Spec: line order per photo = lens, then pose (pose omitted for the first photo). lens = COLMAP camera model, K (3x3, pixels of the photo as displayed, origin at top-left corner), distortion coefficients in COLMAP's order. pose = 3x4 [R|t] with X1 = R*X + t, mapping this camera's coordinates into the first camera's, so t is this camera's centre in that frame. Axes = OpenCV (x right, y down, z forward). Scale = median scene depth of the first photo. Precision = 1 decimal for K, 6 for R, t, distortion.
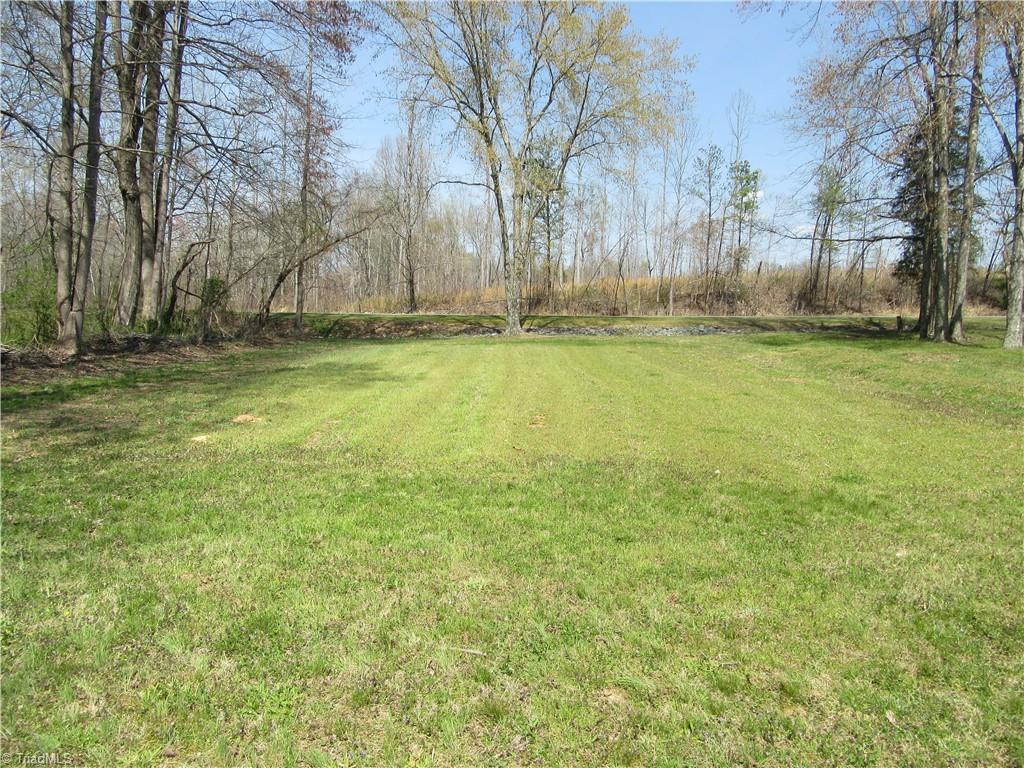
lens RADIAL K [[765.3, 0, 516.4], [0, 765.3, 382.6], [0, 0, 1]] dist [0.002364, 0.003103]
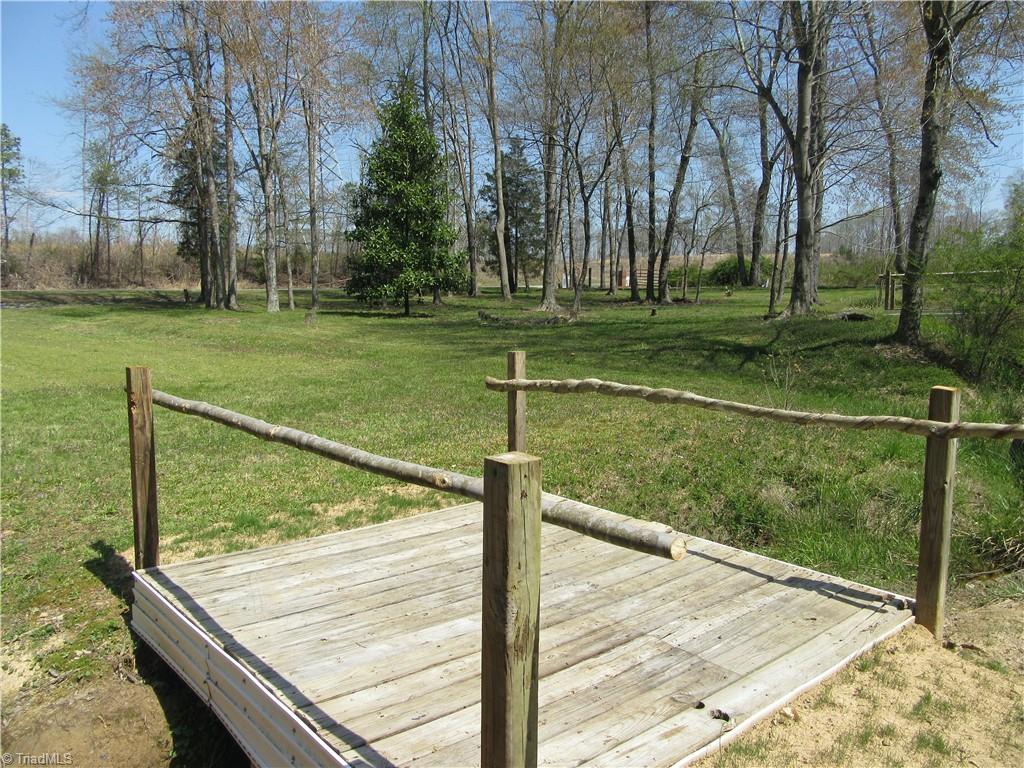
lens RADIAL K [[765.3, 0, 513.6], [0, 765.3, 383.1], [0, 0, 1]] dist [0.002364, 0.003103]
pose [[0.633784, -0.097349, 0.767360, -0.090604], [0.070747, 0.995186, 0.067820, 0.011768], [-0.770268, 0.011305, 0.637620, -0.128459]]
